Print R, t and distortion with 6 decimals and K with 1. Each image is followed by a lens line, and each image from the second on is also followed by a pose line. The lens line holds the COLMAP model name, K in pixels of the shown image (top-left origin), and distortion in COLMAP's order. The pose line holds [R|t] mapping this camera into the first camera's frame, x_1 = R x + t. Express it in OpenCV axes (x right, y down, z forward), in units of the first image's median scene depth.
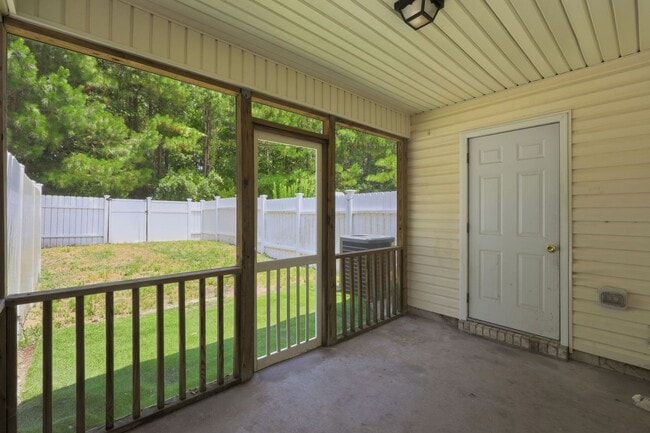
lens RADIAL K [[280.6, 0, 325.0], [0, 280.6, 216.5], [0, 0, 1]] dist [-0.000039, -0.000130]
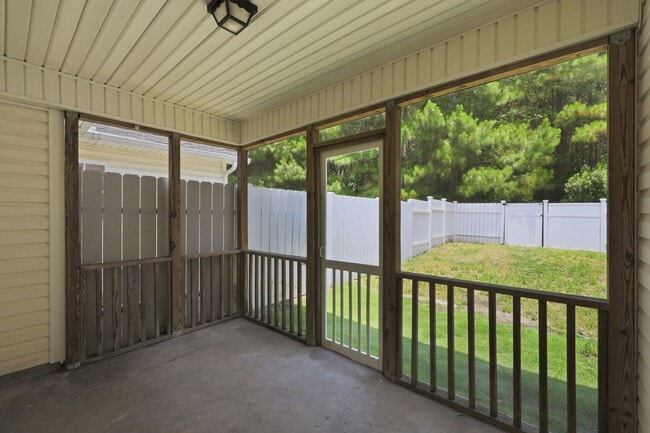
lens RADIAL K [[274.3, 0, 325.0], [0, 274.3, 216.5], [0, 0, 1]] dist [-0.001468, -0.000281]
pose [[0.150341, 0.003406, -0.988628, 0.242662], [-0.015507, 0.999879, 0.001086, -0.005293], [0.988513, 0.015168, 0.150376, 0.211444]]
